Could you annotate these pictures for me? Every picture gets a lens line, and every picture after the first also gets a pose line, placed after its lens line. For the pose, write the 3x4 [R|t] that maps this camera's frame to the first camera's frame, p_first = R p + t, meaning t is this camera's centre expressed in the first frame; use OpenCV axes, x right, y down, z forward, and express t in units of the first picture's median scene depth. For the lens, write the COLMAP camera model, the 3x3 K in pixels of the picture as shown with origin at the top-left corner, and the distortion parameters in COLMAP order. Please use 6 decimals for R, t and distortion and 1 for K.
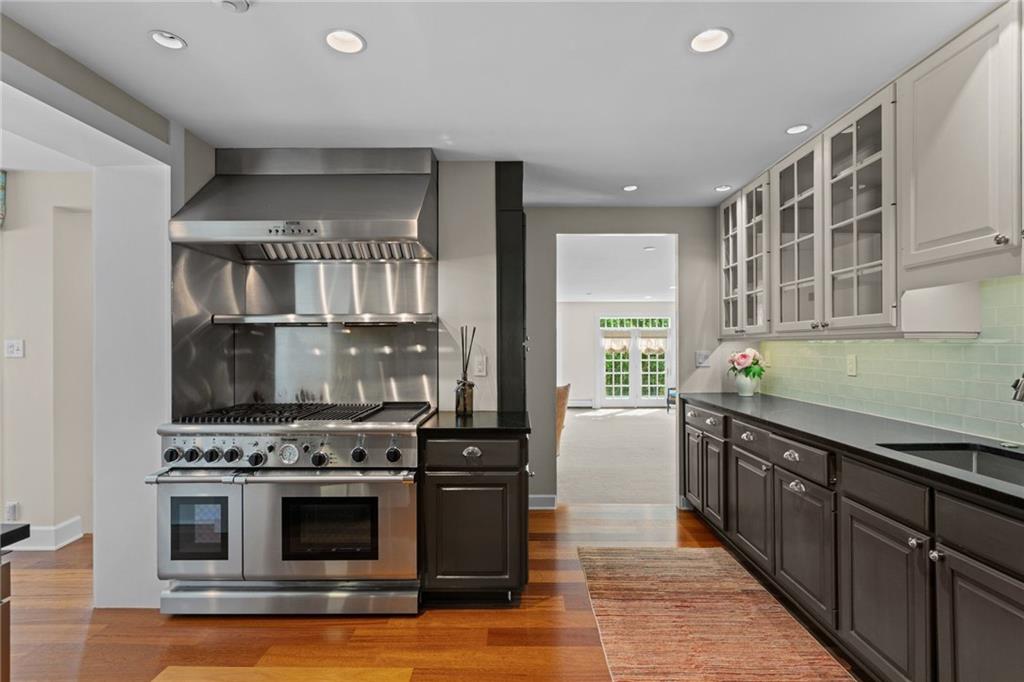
lens RADIAL K [[493.2, 0, 500.3], [0, 493.2, 343.5], [0, 0, 1]] dist [-0.002090, -0.000647]
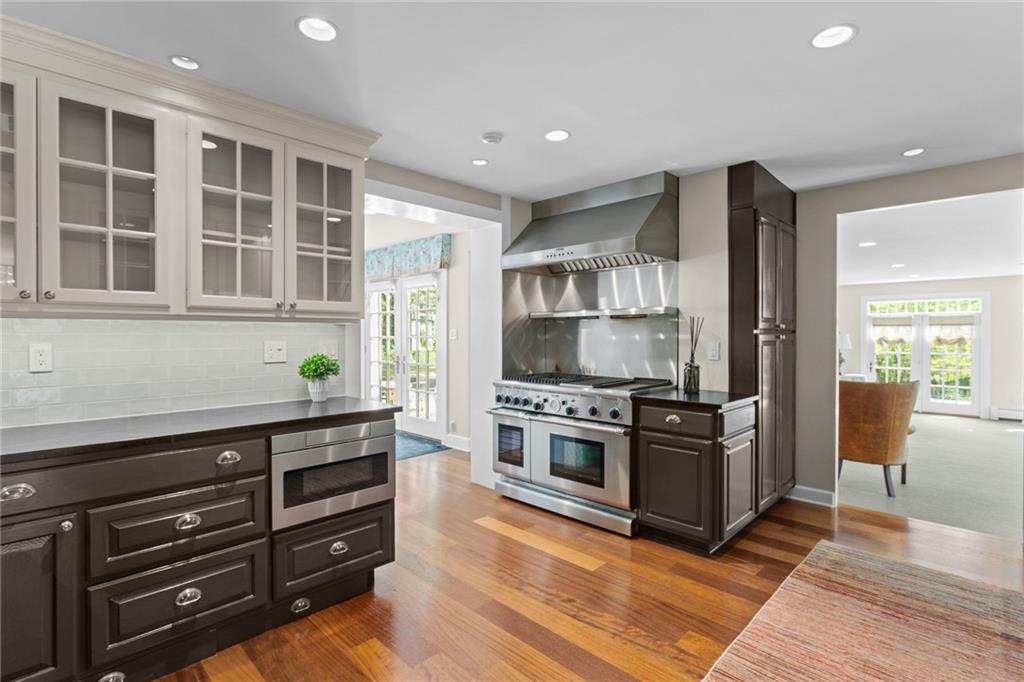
lens RADIAL K [[479.6, 0, 512.0], [0, 479.6, 341.0], [0, 0, 1]] dist [-0.000318, -0.000407]
pose [[0.723851, 0.012233, -0.689848, 0.457097], [-0.003458, 0.999895, 0.014102, 0.009363], [0.689948, -0.007823, 0.723817, -0.133983]]
